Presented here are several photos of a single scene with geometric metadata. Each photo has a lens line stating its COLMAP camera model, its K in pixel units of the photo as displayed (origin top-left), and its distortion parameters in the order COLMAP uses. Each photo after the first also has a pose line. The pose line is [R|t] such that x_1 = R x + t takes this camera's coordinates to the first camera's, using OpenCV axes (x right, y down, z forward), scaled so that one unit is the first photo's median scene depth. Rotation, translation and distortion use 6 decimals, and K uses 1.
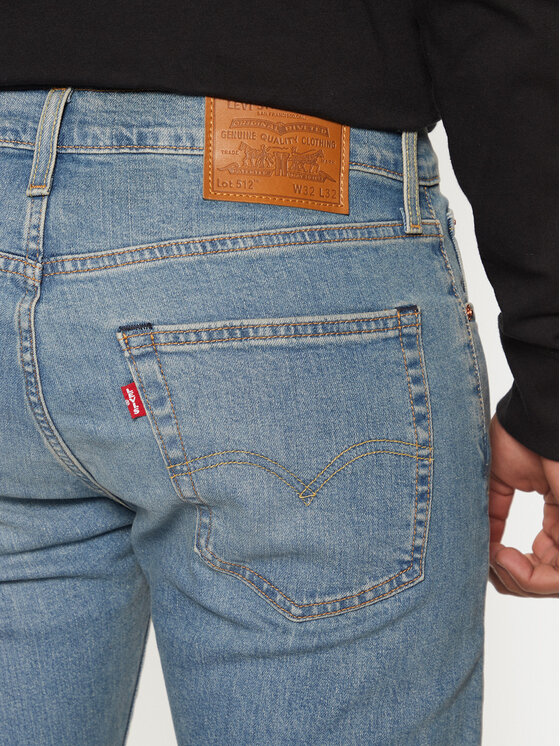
lens RADIAL K [[2236.9, 0, 280.0], [0, 2236.9, 373.0], [0, 0, 1]] dist [-0.084757, 1.402962]
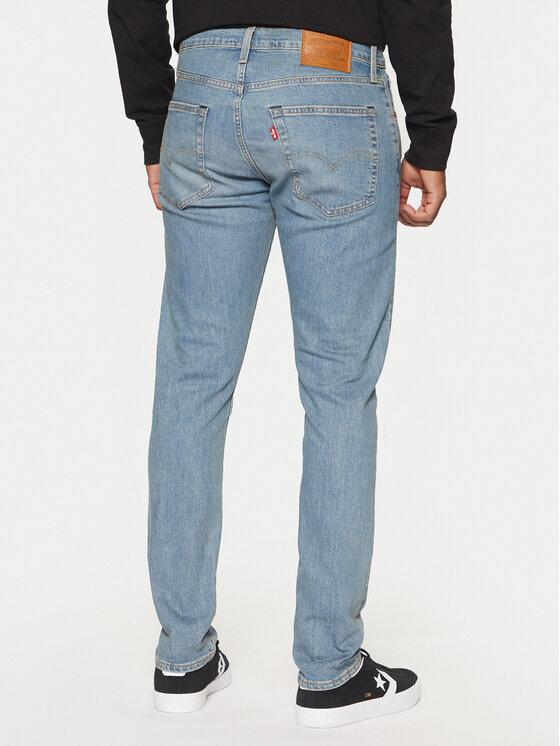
lens RADIAL K [[1341.2, 0, 280.0], [0, 1341.2, 373.0], [0, 0, 1]] dist [-0.771604, 5.304689]
pose [[0.998711, 0.033463, -0.038154, 0.016579], [-0.030711, 0.997034, 0.070566, 0.194055], [0.040402, -0.069303, 0.996777, -0.686293]]
